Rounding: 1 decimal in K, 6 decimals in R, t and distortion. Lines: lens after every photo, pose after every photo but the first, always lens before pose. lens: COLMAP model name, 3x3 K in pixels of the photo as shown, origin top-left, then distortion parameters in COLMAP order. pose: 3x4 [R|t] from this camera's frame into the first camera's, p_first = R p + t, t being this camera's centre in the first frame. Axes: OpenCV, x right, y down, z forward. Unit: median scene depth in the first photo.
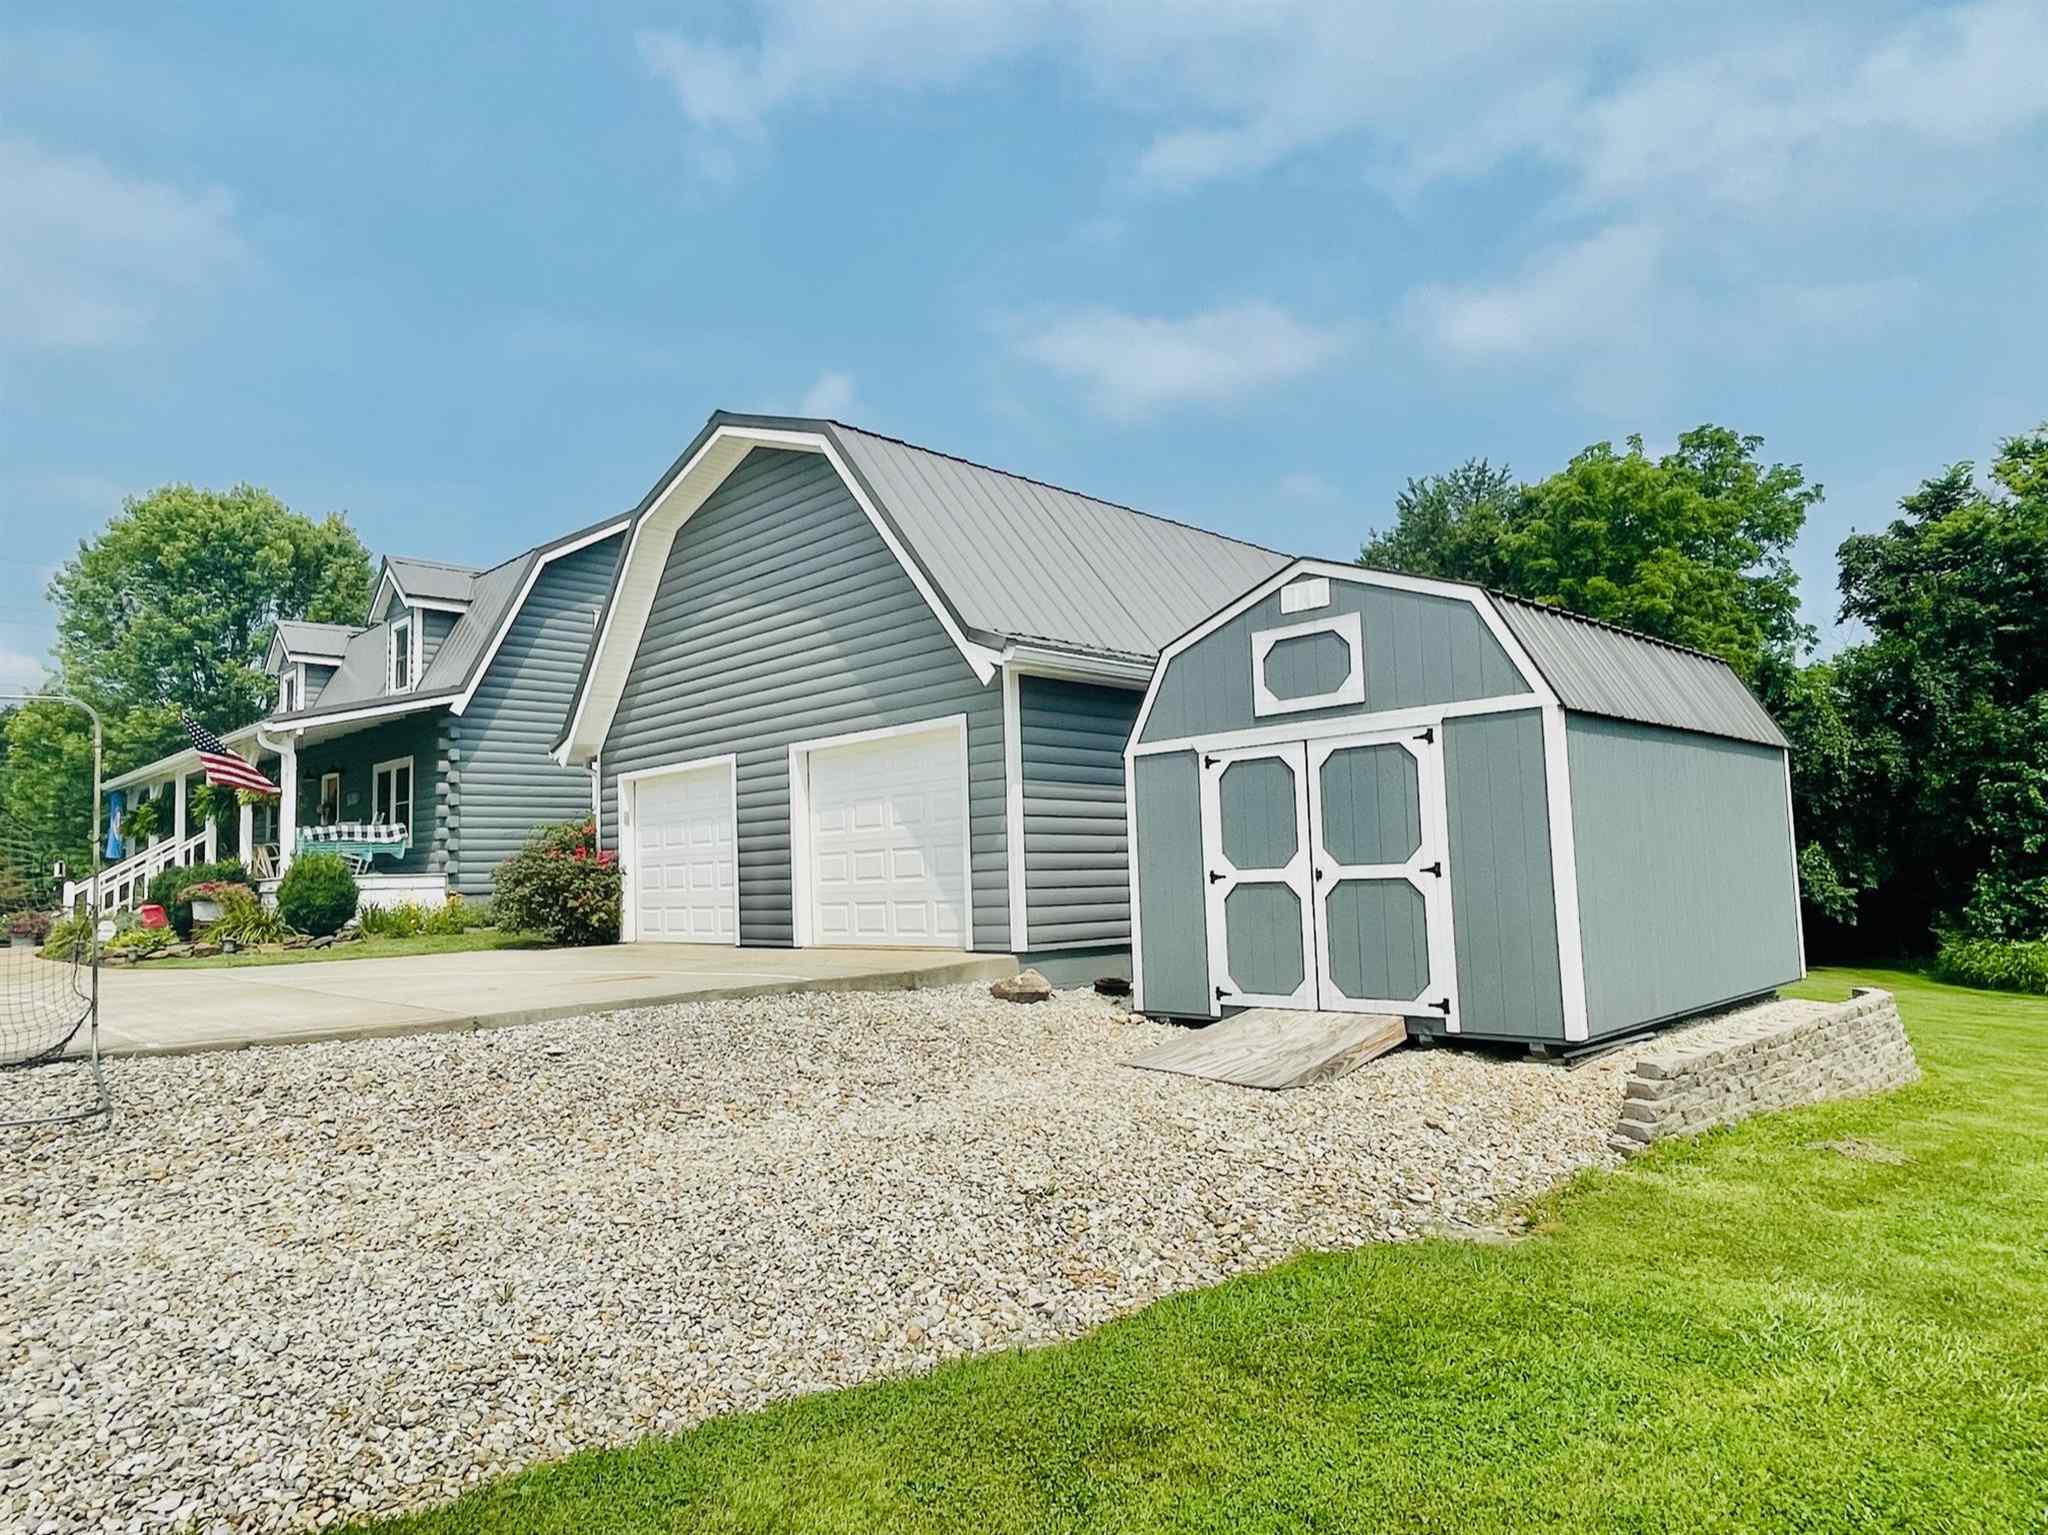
lens RADIAL K [[1245.9, 0, 1053.8], [0, 1245.9, 768.4], [0, 0, 1]] dist [-0.004465, -0.000428]
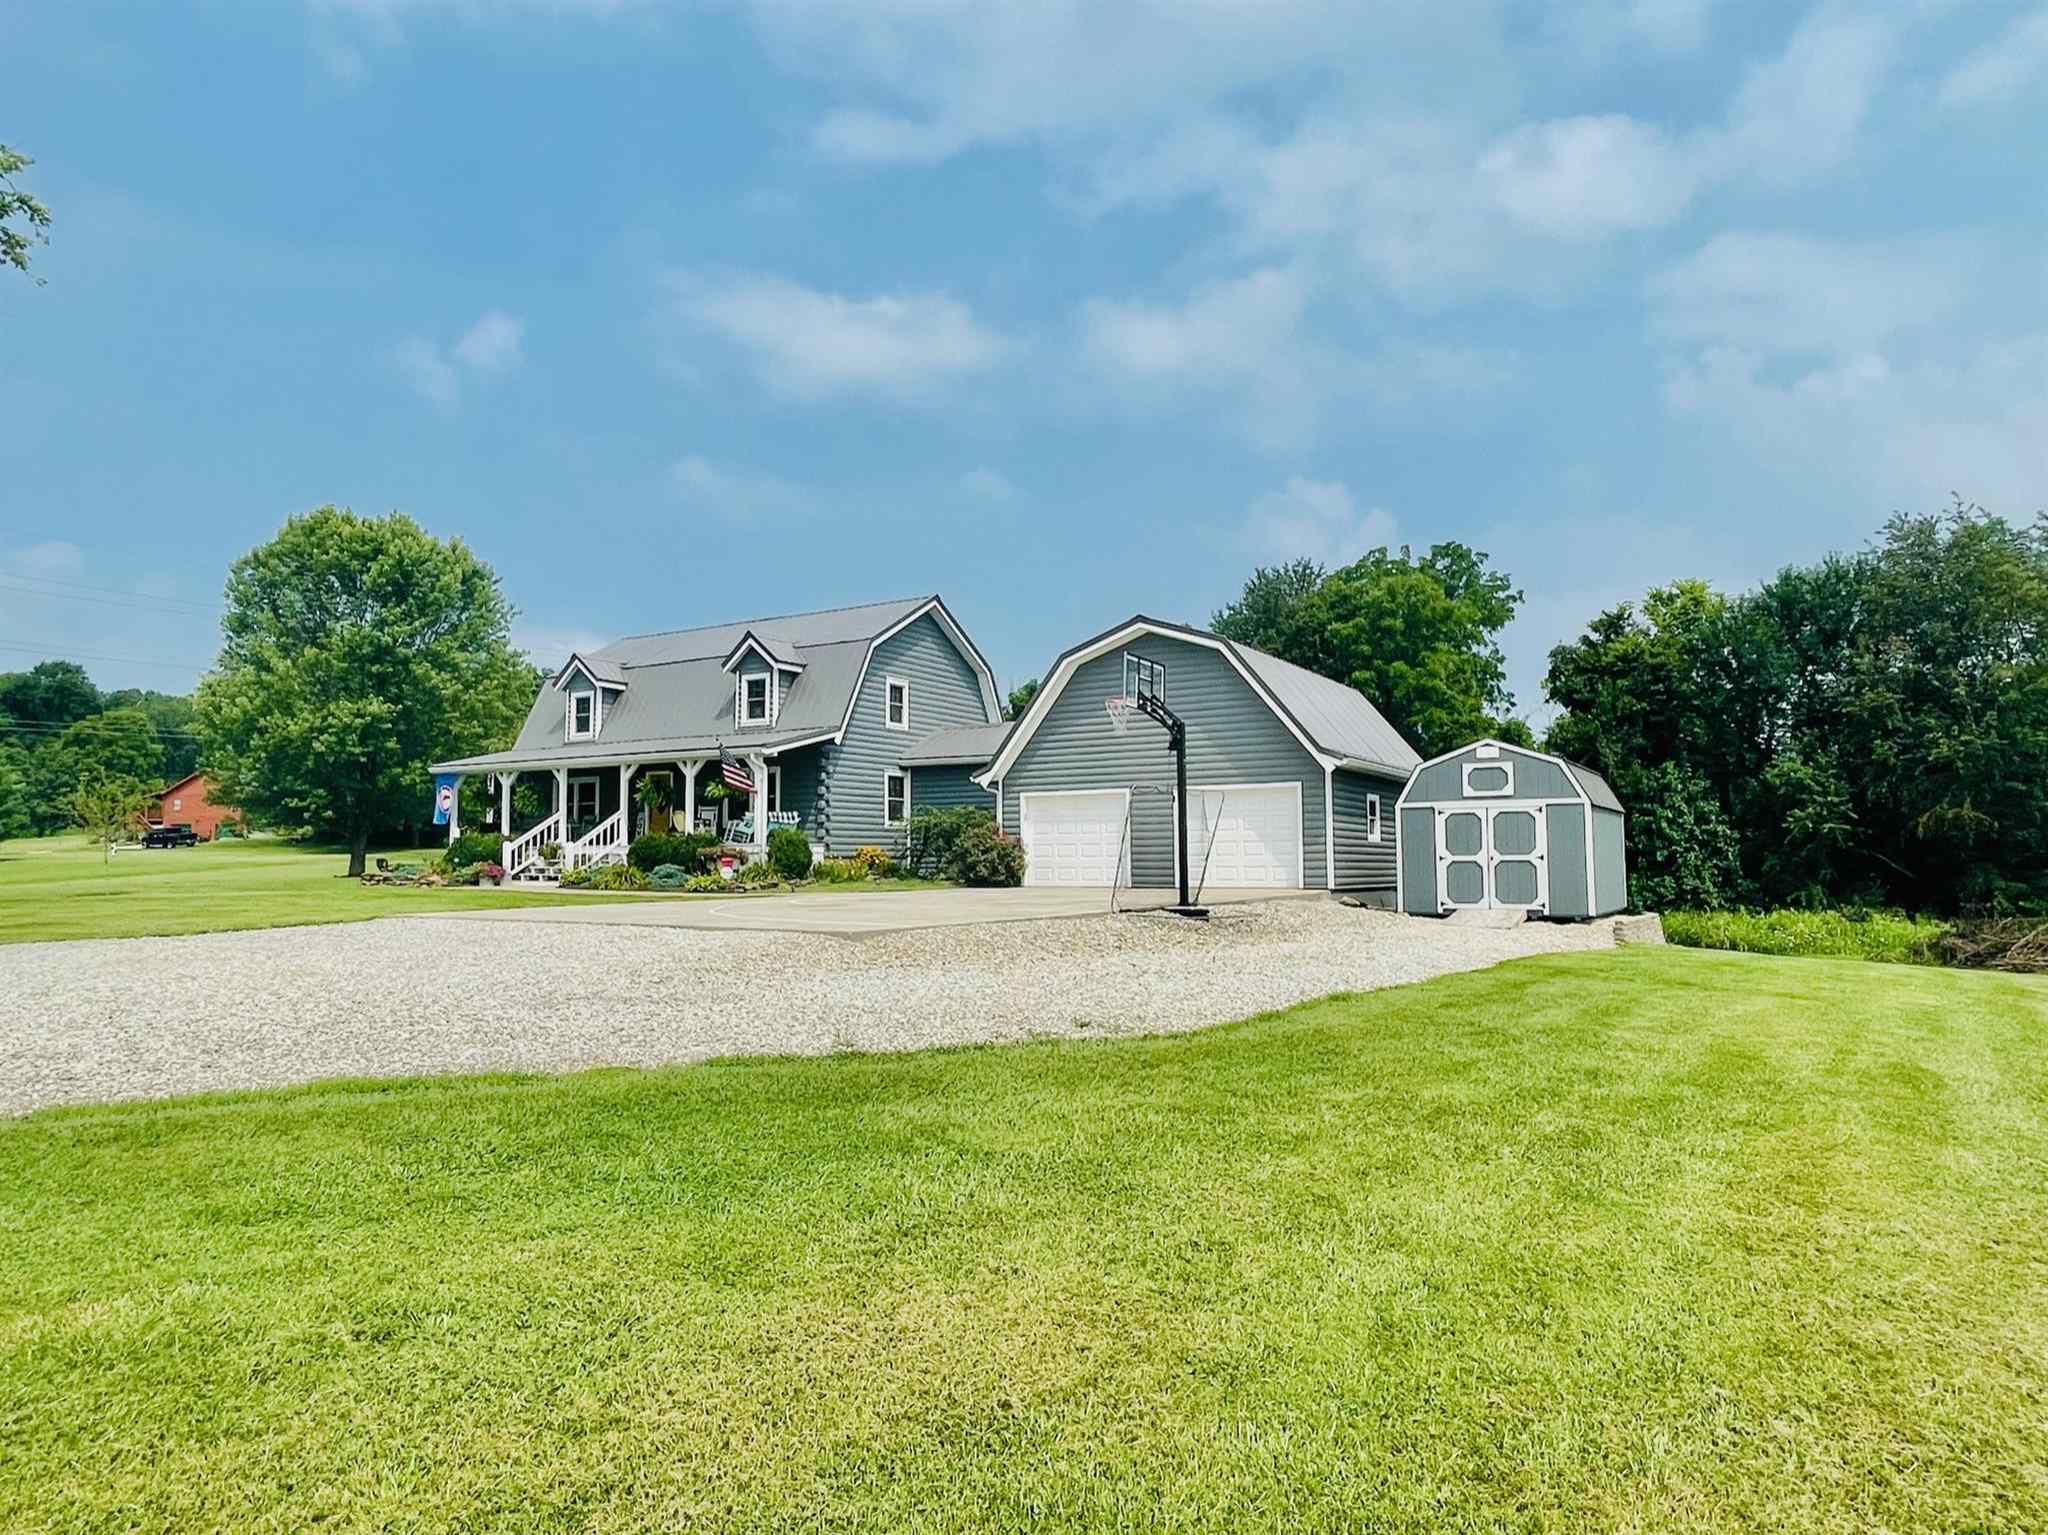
lens RADIAL K [[1236.2, 0, 1024.0], [0, 1236.2, 767.5], [0, 0, 1]] dist [-0.001398, -0.000278]
pose [[0.974102, 0.046362, 0.221306, -0.928964], [-0.048307, 0.998827, 0.003380, -0.047723], [-0.220890, -0.013983, 0.975198, -0.930243]]
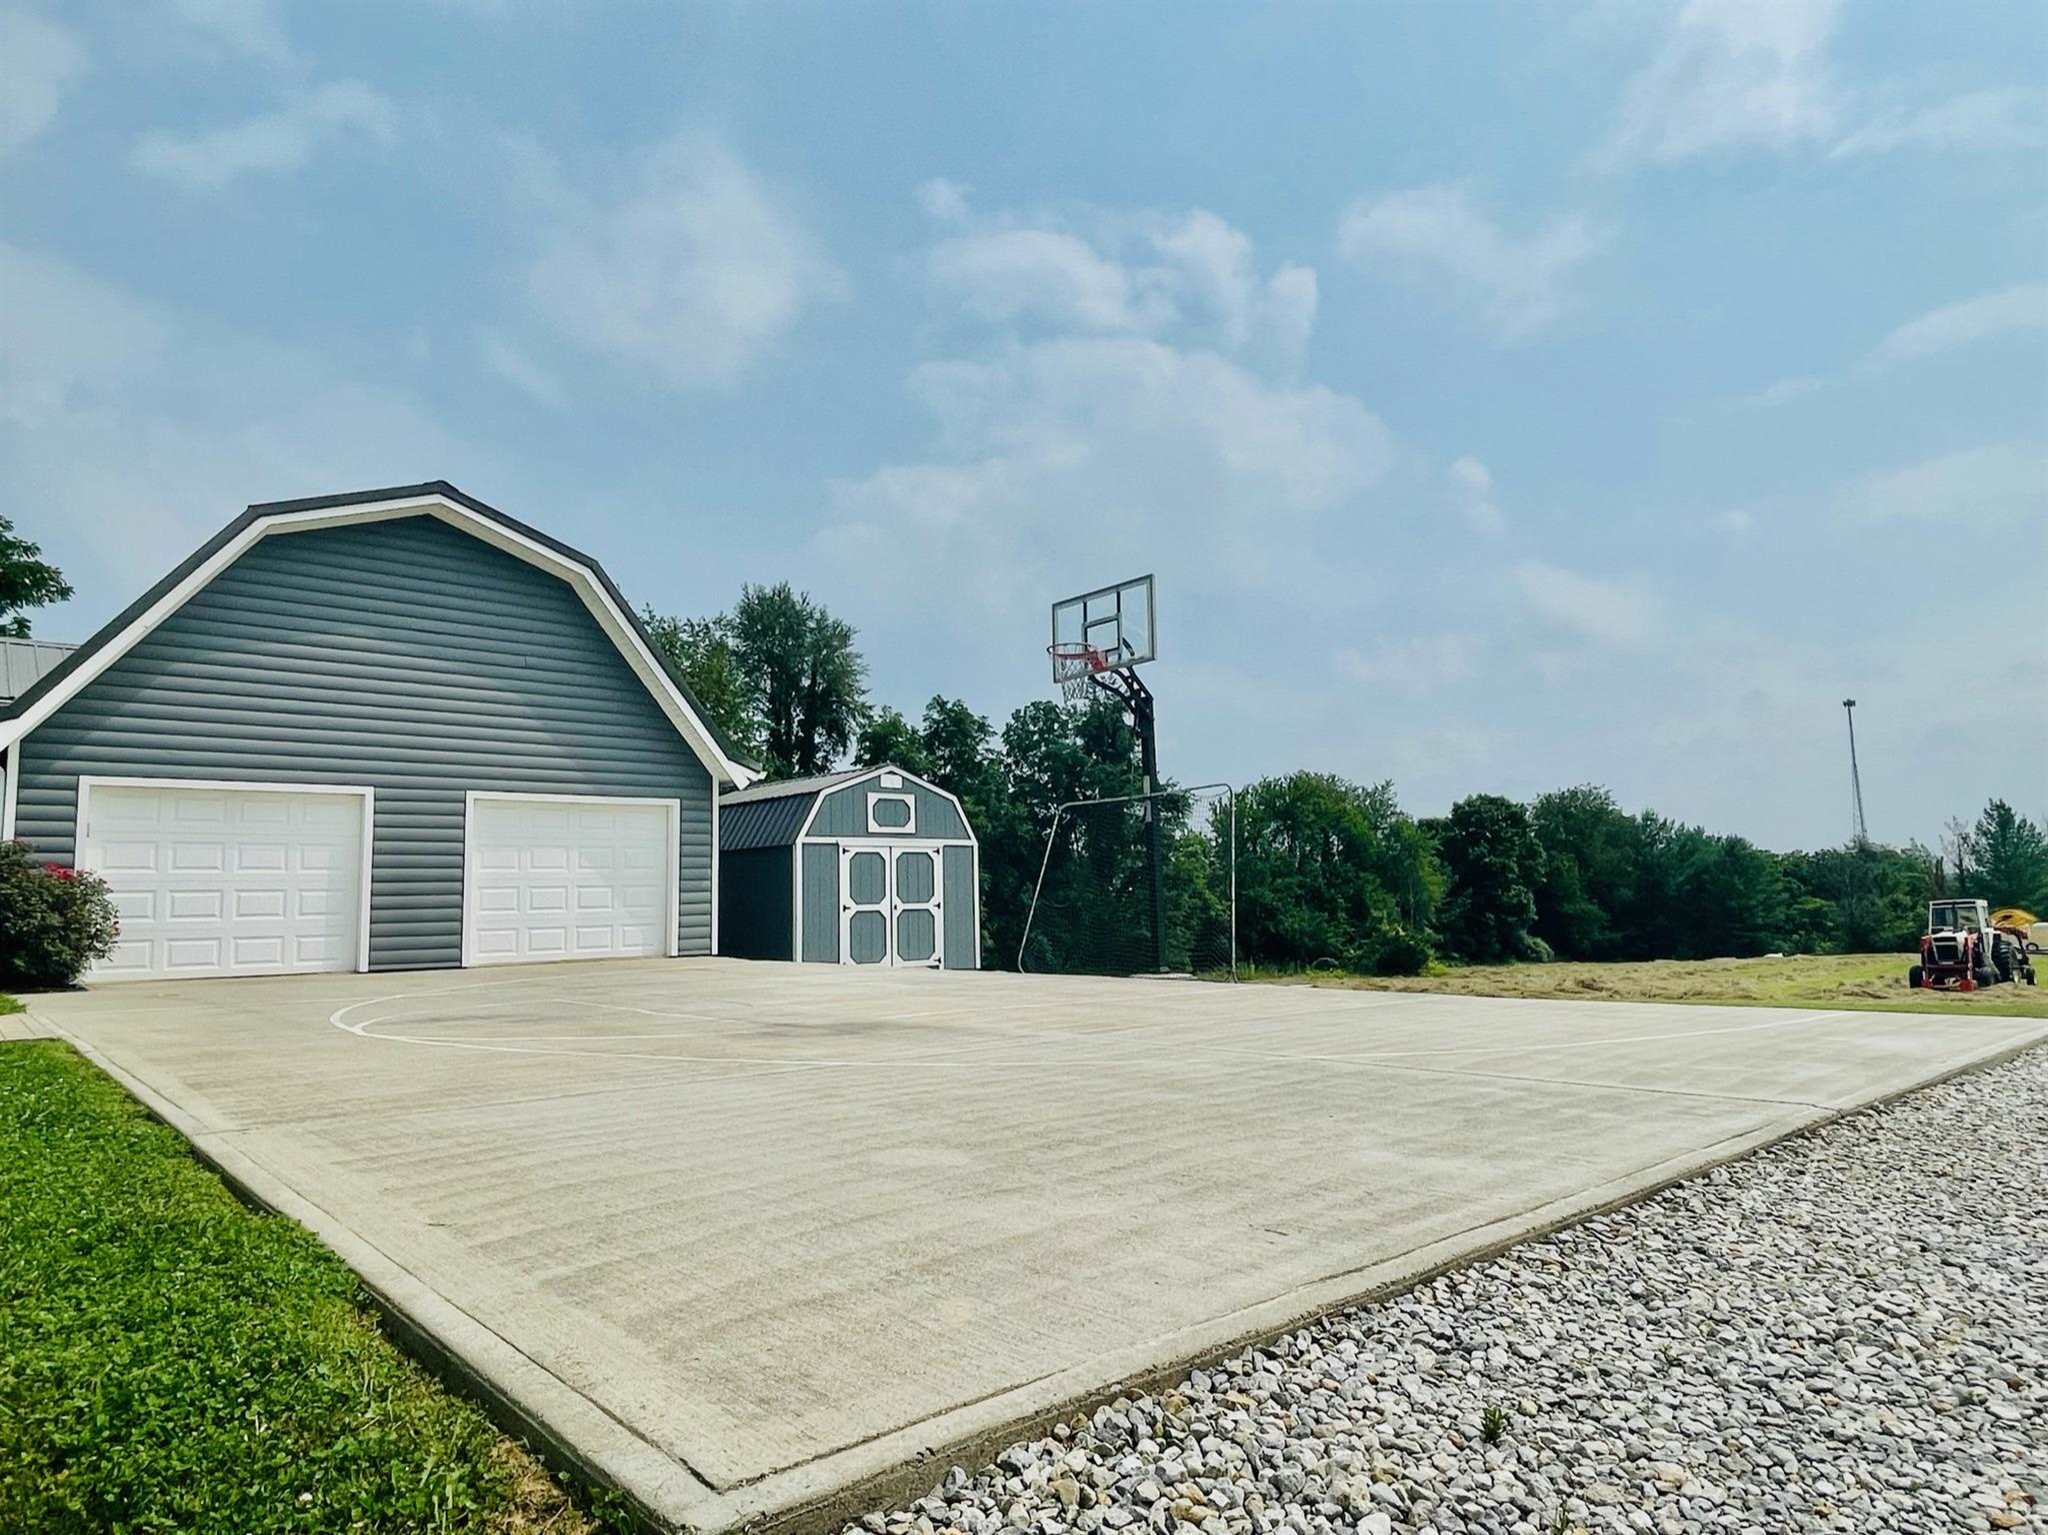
lens RADIAL K [[1236.2, 0, 1024.0], [0, 1236.2, 767.5], [0, 0, 1]] dist [-0.001398, -0.000278]
pose [[0.071742, 0.146946, 0.986539, -1.367207], [-0.061472, 0.987859, -0.142673, 0.095196], [-0.995527, -0.050409, 0.079904, 0.411569]]
